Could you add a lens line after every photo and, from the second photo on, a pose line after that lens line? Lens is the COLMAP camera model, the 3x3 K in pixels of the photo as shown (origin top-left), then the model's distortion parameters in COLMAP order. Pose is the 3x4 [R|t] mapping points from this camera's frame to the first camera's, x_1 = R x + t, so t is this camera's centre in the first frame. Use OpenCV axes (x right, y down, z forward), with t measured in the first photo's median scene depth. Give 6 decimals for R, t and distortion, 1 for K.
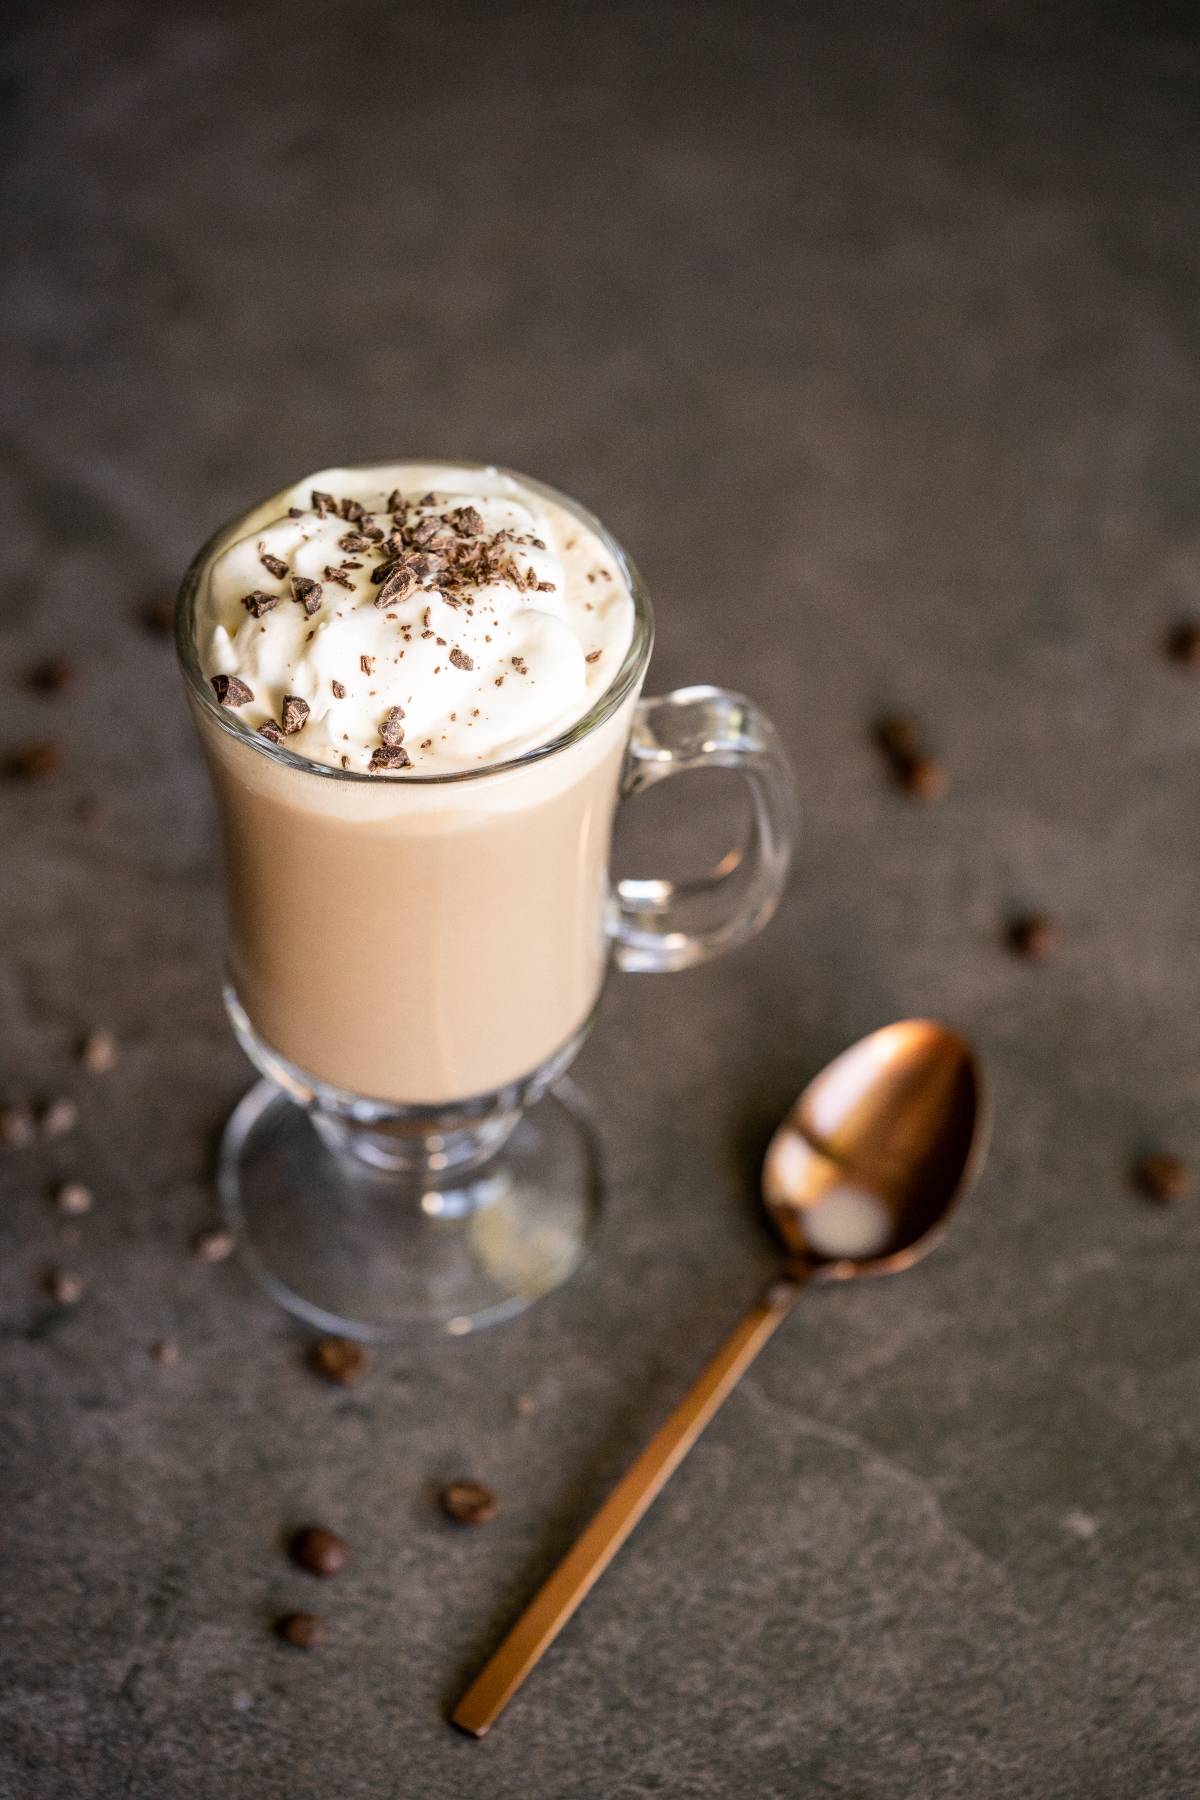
lens RADIAL K [[5488.3, 0, 600.1], [0, 5488.3, 1135.0], [0, 0, 1]] dist [-0.151228, -0.114872]
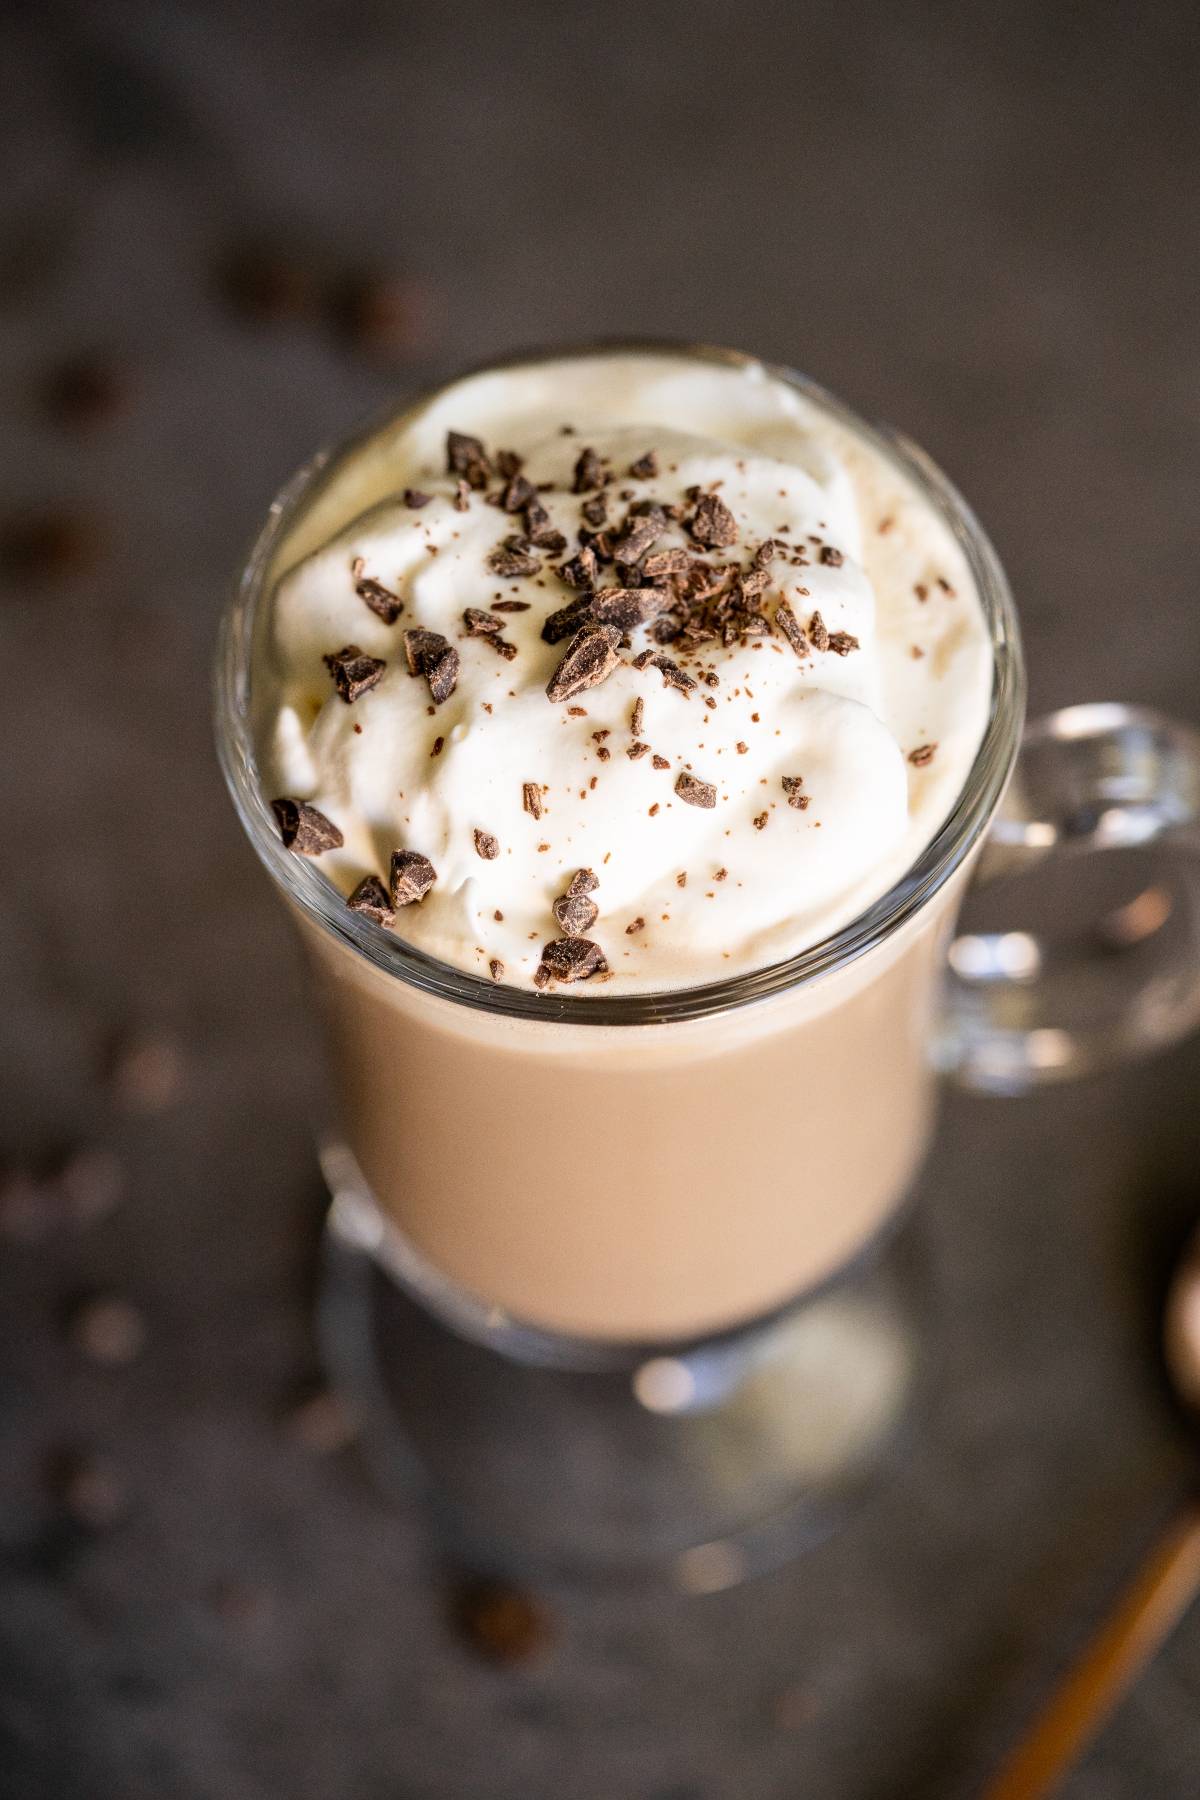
lens RADIAL K [[5874.9, 0, 599.9], [0, 5874.9, 945.8], [0, 0, 1]] dist [0.020630, -6.181287]
pose [[0.998520, 0.013575, -0.052662, -0.002037], [-0.003226, 0.981424, 0.191823, -0.177362], [0.054287, -0.191369, 0.980016, 0.354584]]
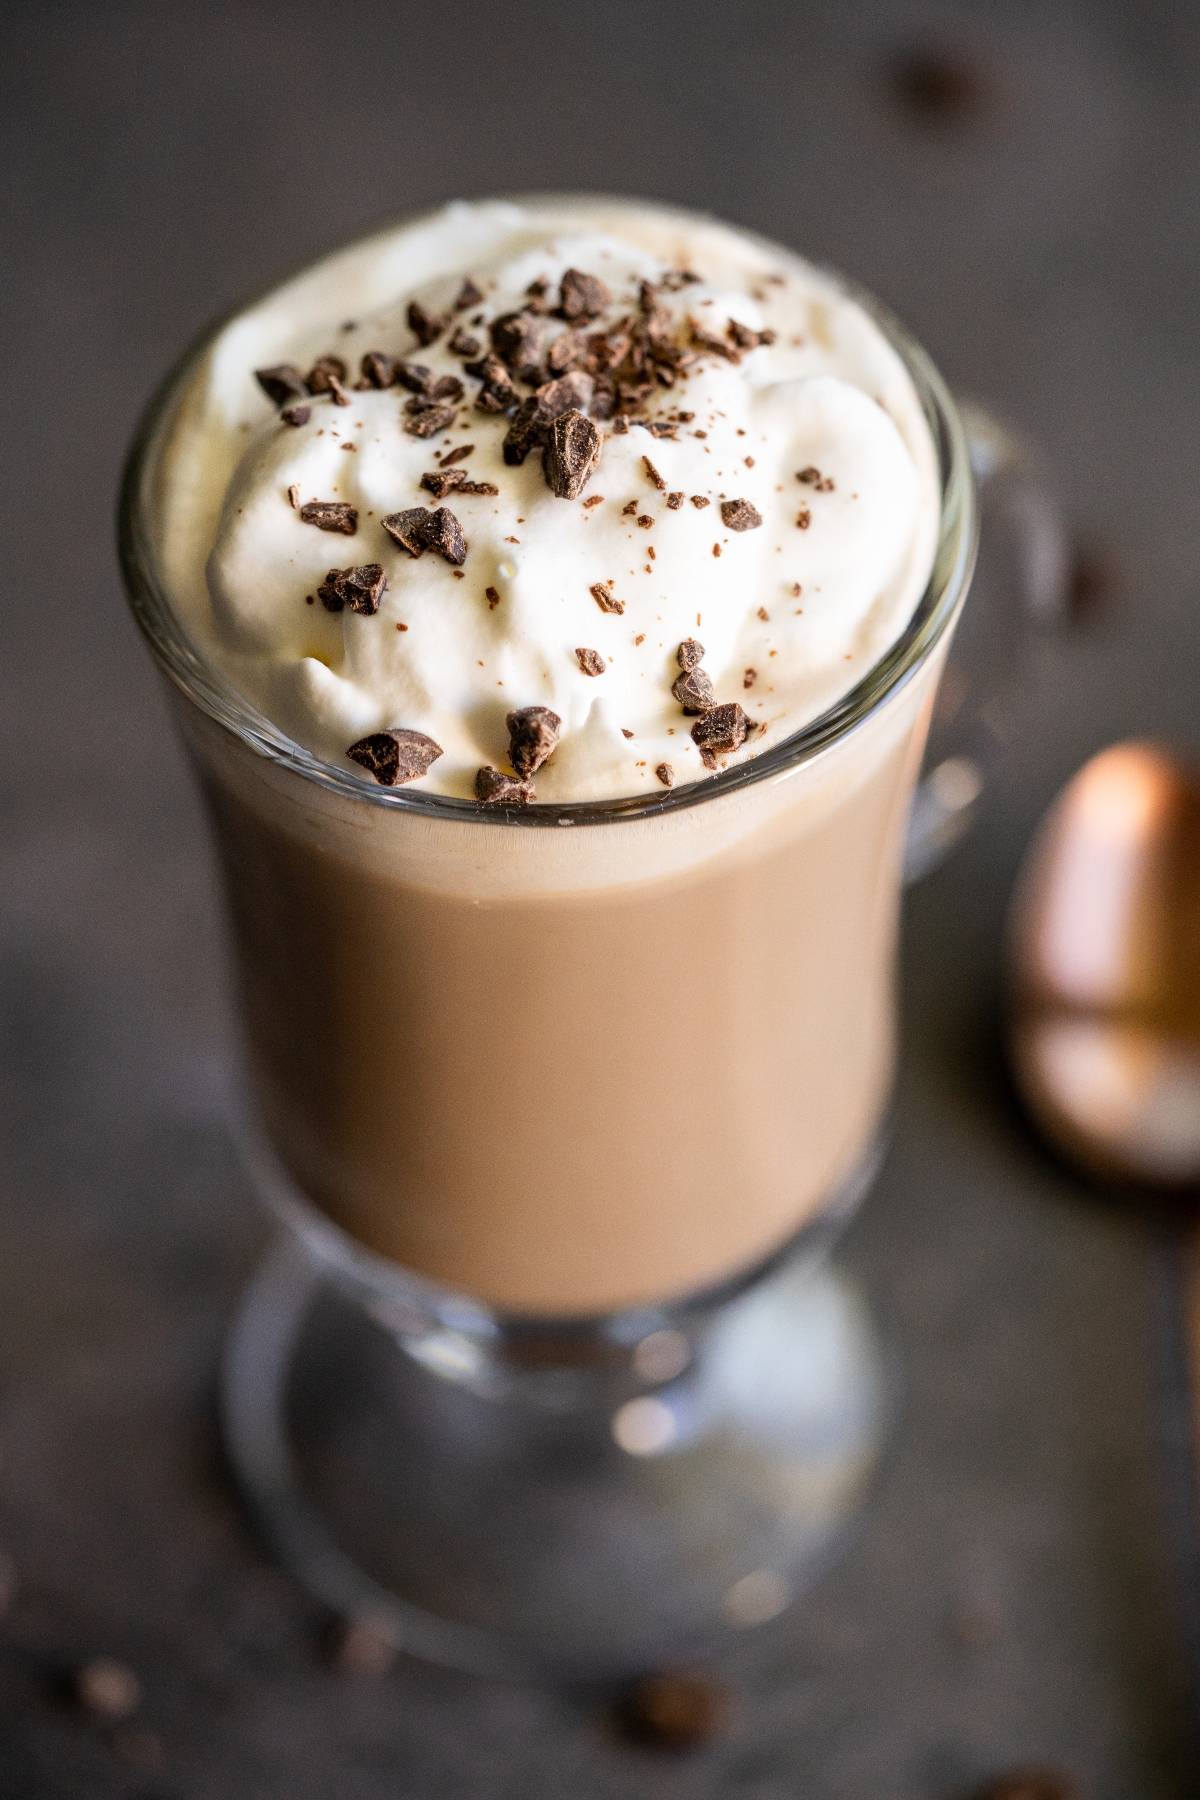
lens RADIAL K [[5874.9, 0, 599.9], [0, 5874.9, 945.8], [0, 0, 1]] dist [0.020630, -6.181287]
pose [[0.829871, -0.459096, 0.317088, -0.228236], [0.447156, 0.887140, 0.114167, -0.113723], [-0.333715, 0.047044, 0.941499, 0.415647]]
